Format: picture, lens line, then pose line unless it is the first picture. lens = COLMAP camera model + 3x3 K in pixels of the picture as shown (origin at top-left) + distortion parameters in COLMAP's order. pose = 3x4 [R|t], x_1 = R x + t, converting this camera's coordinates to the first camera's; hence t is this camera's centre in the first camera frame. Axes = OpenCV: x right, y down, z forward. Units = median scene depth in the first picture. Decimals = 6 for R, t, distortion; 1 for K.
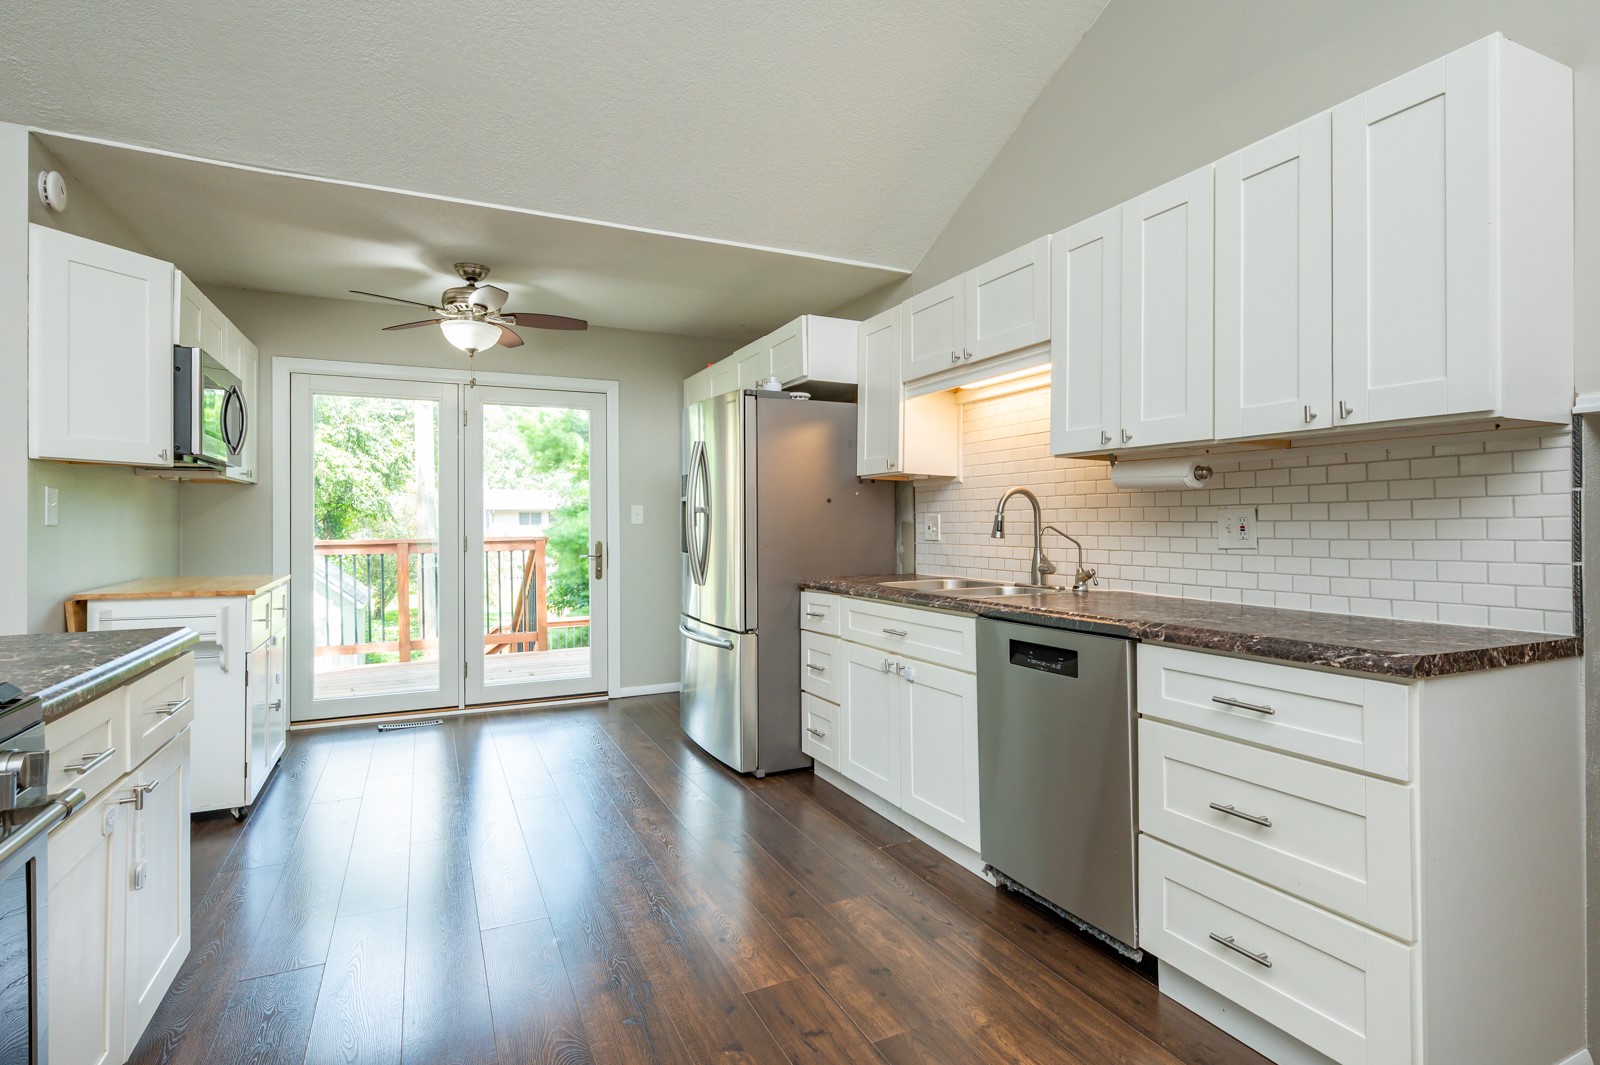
lens RADIAL K [[784.5, 0, 798.9], [0, 784.5, 521.6], [0, 0, 1]] dist [0.002841, -0.002177]
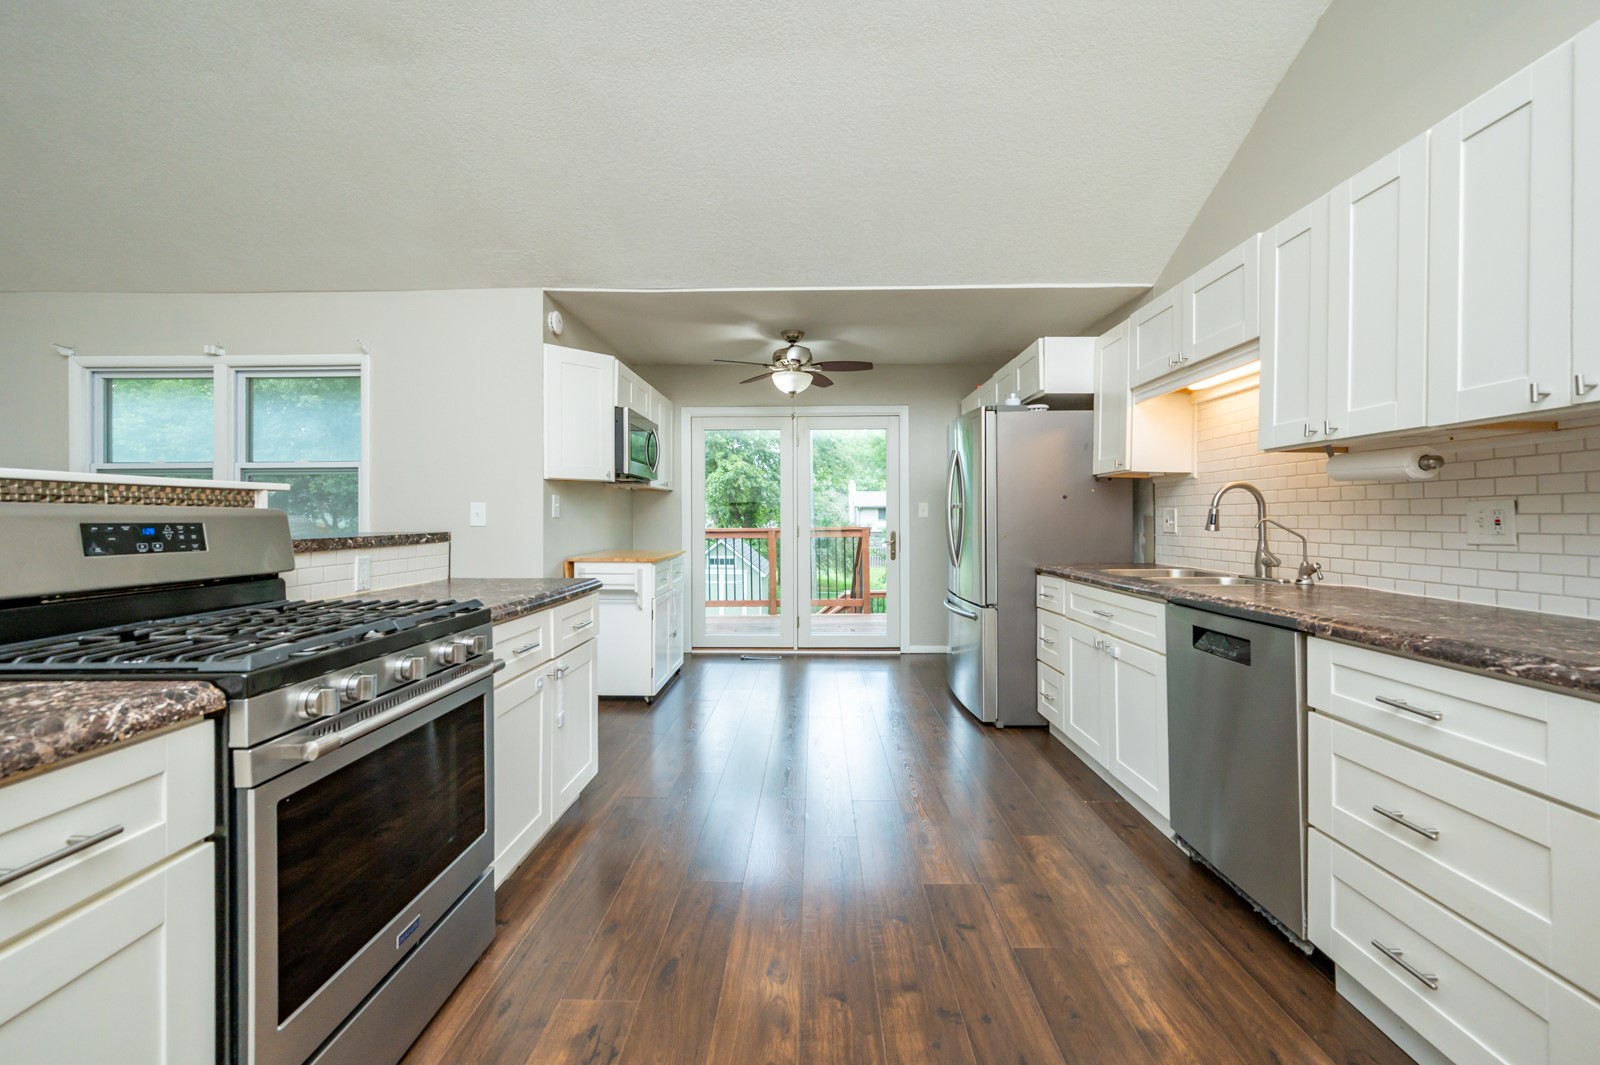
lens RADIAL K [[637.8, 0, 802.4], [0, 637.8, 520.3], [0, 0, 1]] dist [0.000392, -0.000011]
pose [[0.894258, 0.003559, -0.447537, 0.141091], [-0.000455, 0.999975, 0.007042, 0.001239], [0.447551, -0.006094, 0.894238, -0.008524]]
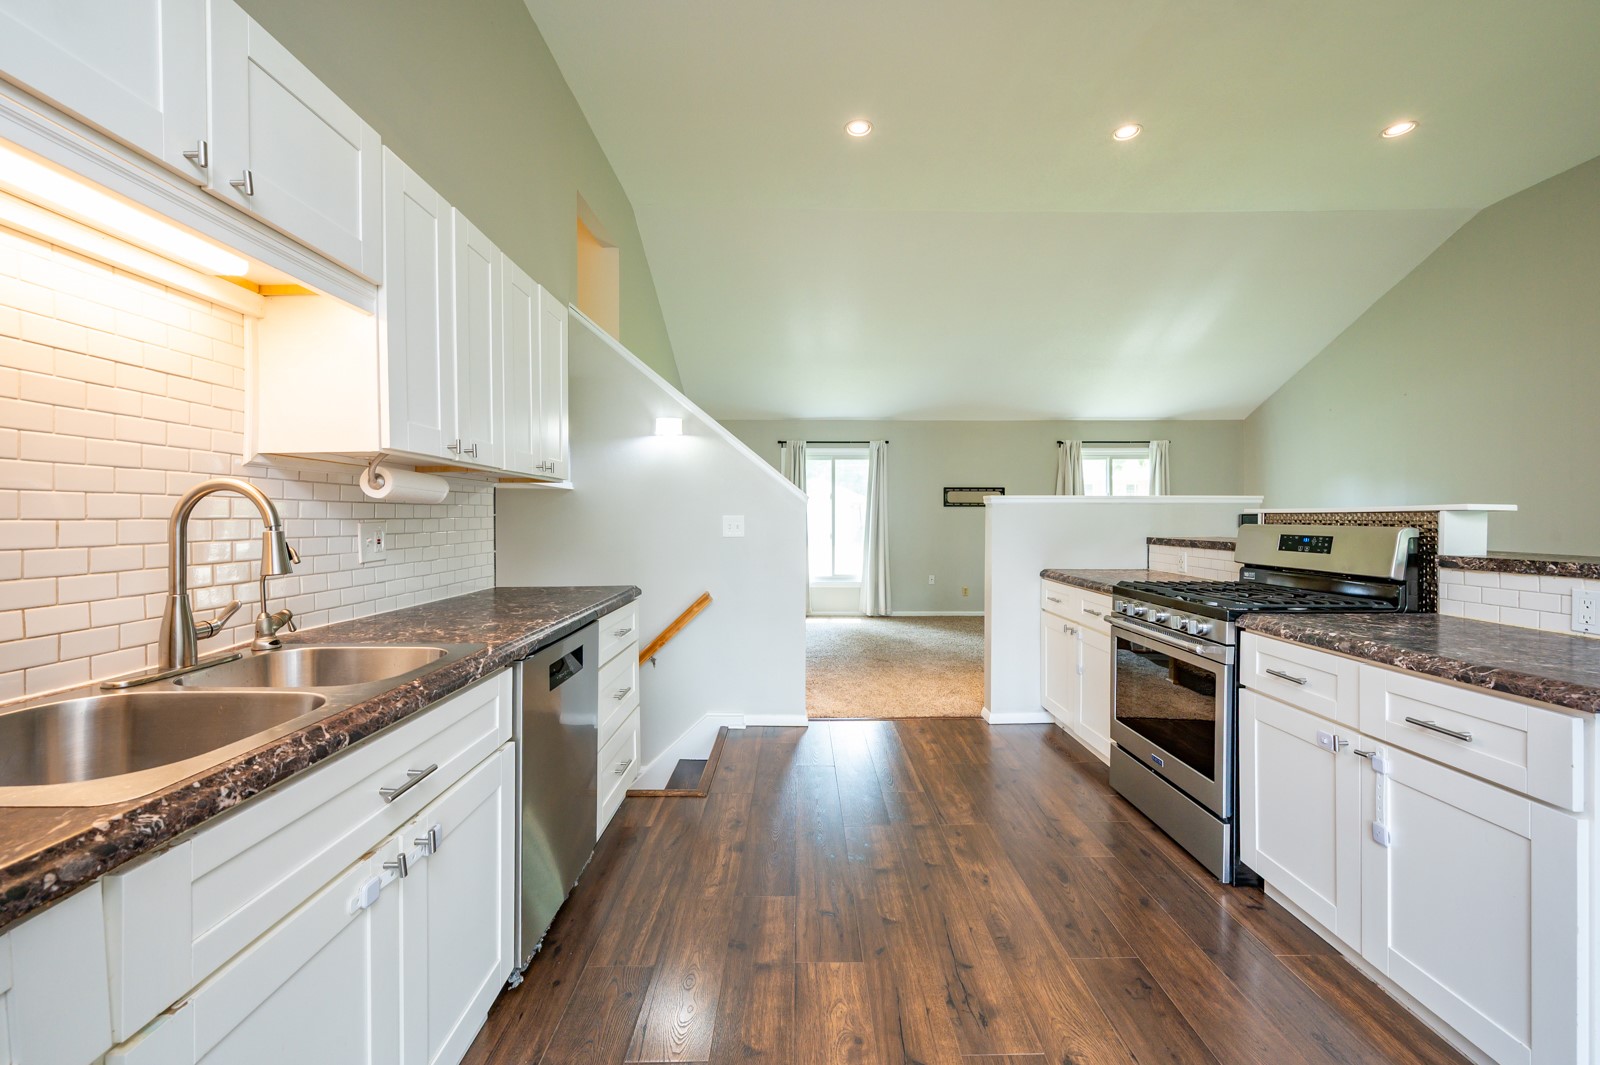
lens RADIAL K [[637.8, 0, 800.0], [0, 637.8, 525.5], [0, 0, 1]] dist [0.000392, -0.000011]
pose [[-0.903867, -0.000938, 0.427812, -0.242812], [0.002678, 0.999966, 0.007849, -0.014129], [-0.427805, 0.008240, -0.903833, 1.199832]]
